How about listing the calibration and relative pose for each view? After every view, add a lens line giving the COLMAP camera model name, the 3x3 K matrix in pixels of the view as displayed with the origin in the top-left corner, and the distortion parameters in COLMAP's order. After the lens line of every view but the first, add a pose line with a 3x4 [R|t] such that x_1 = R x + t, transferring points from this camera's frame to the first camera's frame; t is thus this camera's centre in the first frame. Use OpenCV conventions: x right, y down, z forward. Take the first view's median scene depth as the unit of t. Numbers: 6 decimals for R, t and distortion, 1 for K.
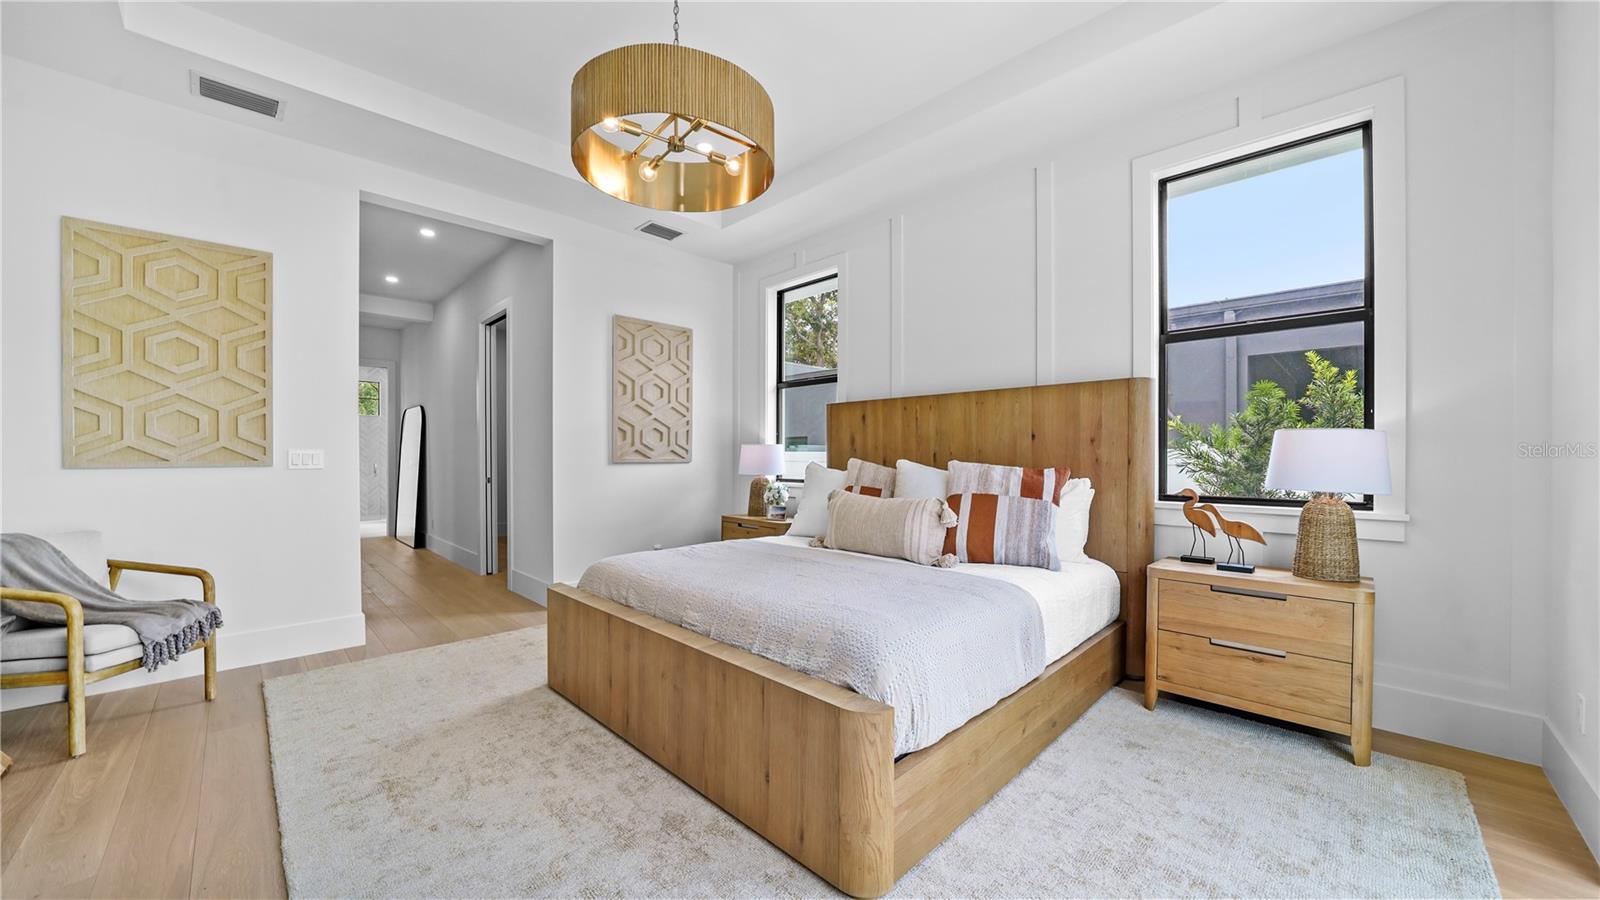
lens RADIAL K [[570.0, 0, 801.0], [0, 570.0, 460.7], [0, 0, 1]] dist [-0.018298, 0.000331]
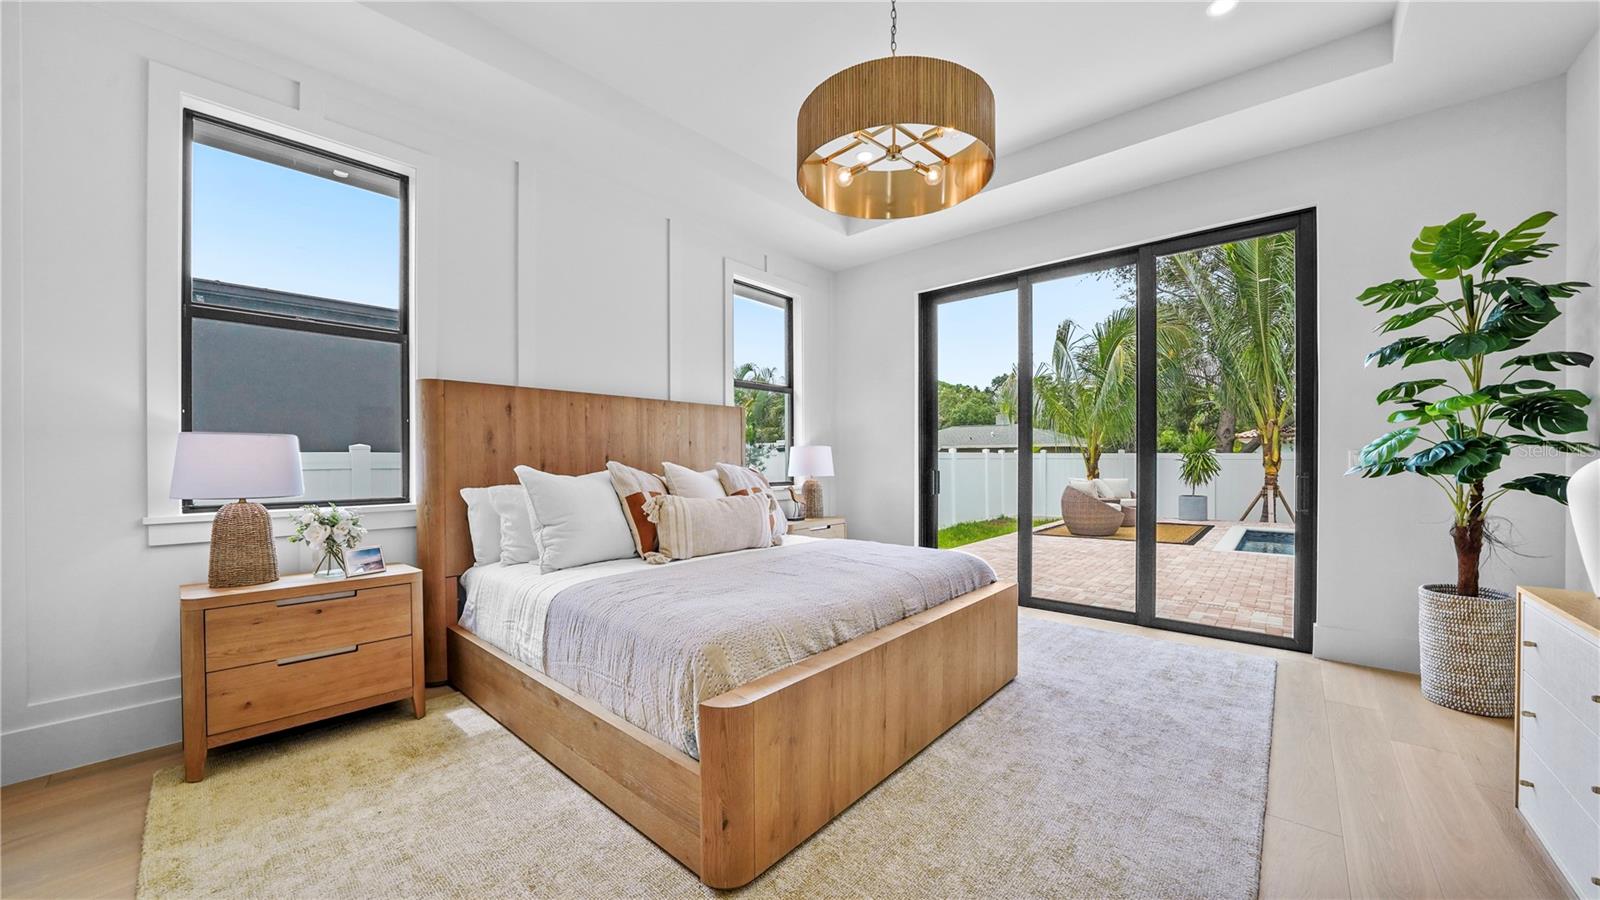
lens RADIAL K [[570.0, 0, 801.0], [0, 570.0, 460.7], [0, 0, 1]] dist [-0.018298, 0.000331]
pose [[-0.049799, -0.003423, 0.998753, -0.655622], [0.008445, 0.999957, 0.003848, -0.005100], [-0.998724, 0.008626, -0.049768, 0.643499]]
